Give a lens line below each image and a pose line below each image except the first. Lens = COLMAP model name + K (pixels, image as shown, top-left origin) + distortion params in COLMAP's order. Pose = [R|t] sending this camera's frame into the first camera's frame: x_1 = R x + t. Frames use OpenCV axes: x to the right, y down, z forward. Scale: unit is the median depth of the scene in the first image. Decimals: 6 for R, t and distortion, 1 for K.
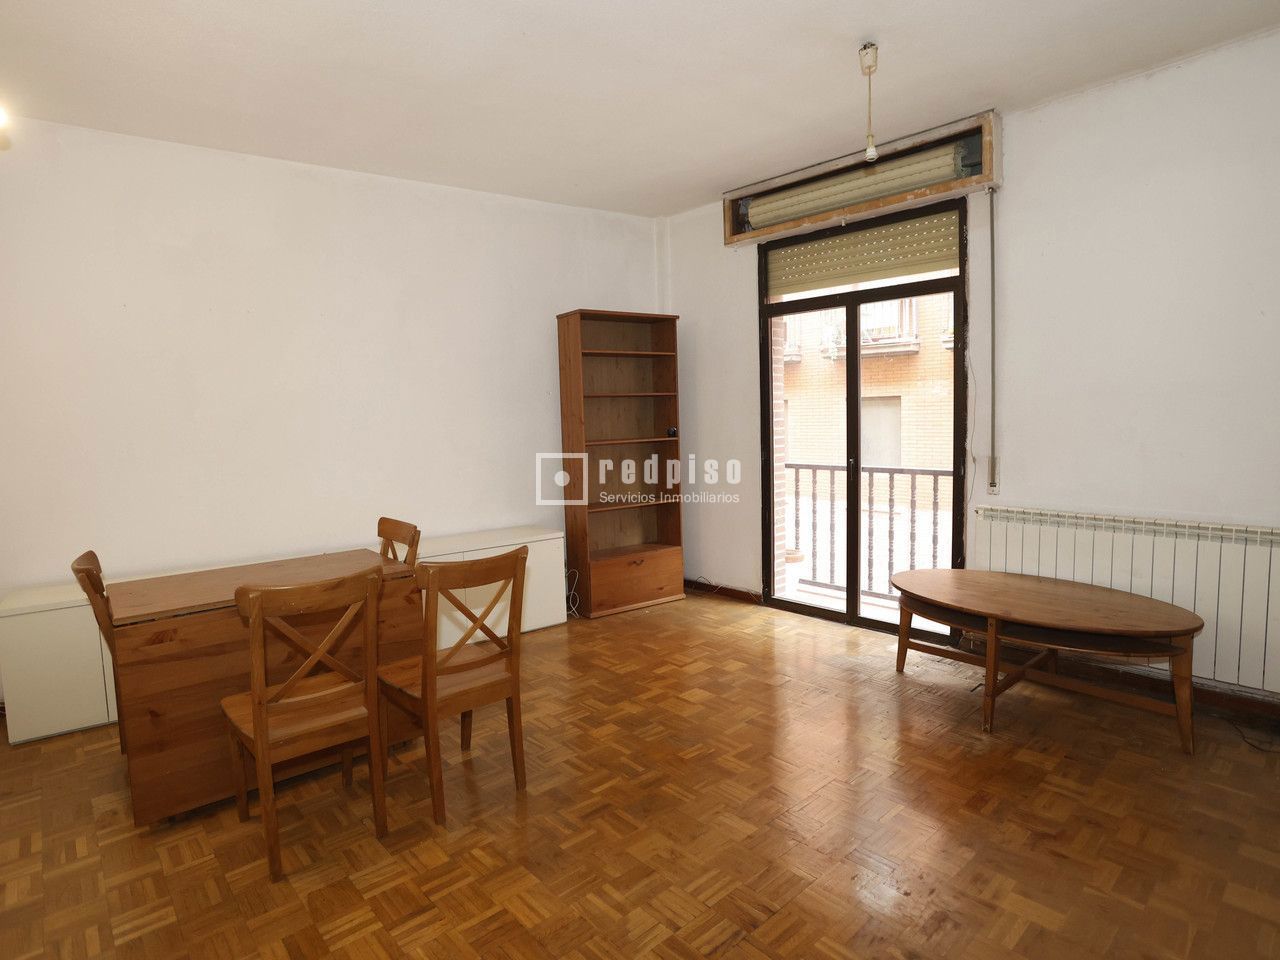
lens RADIAL K [[706.0, 0, 646.5], [0, 706.0, 473.9], [0, 0, 1]] dist [-0.078060, 0.039352]
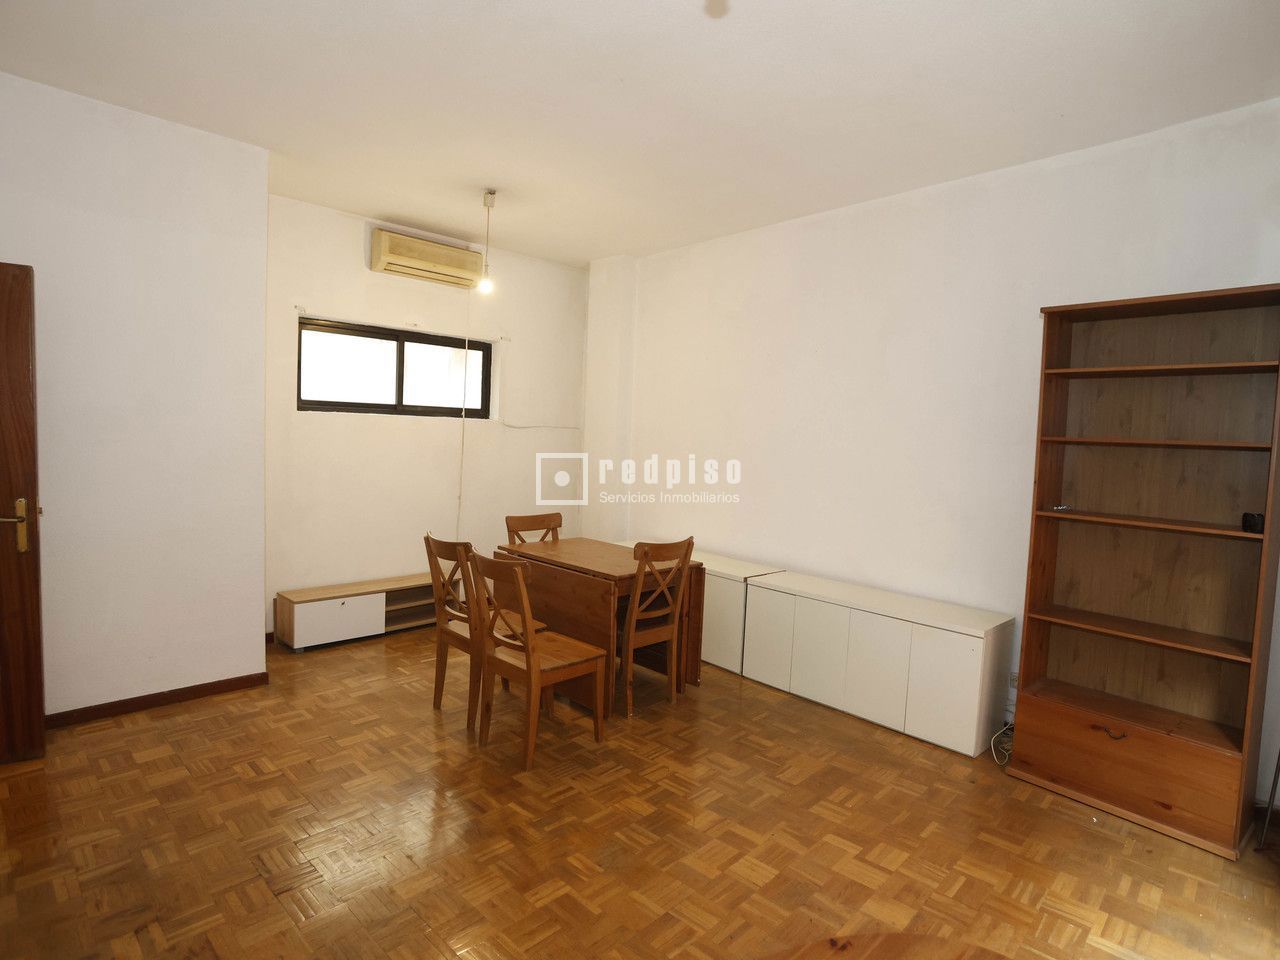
lens RADIAL K [[706.0, 0, 646.5], [0, 706.0, 473.9], [0, 0, 1]] dist [-0.078060, 0.039352]
pose [[0.069073, 0.094992, -0.993079, 1.041528], [-0.123675, 0.988593, 0.085961, -0.177322], [0.989916, 0.116881, 0.080033, 1.167714]]
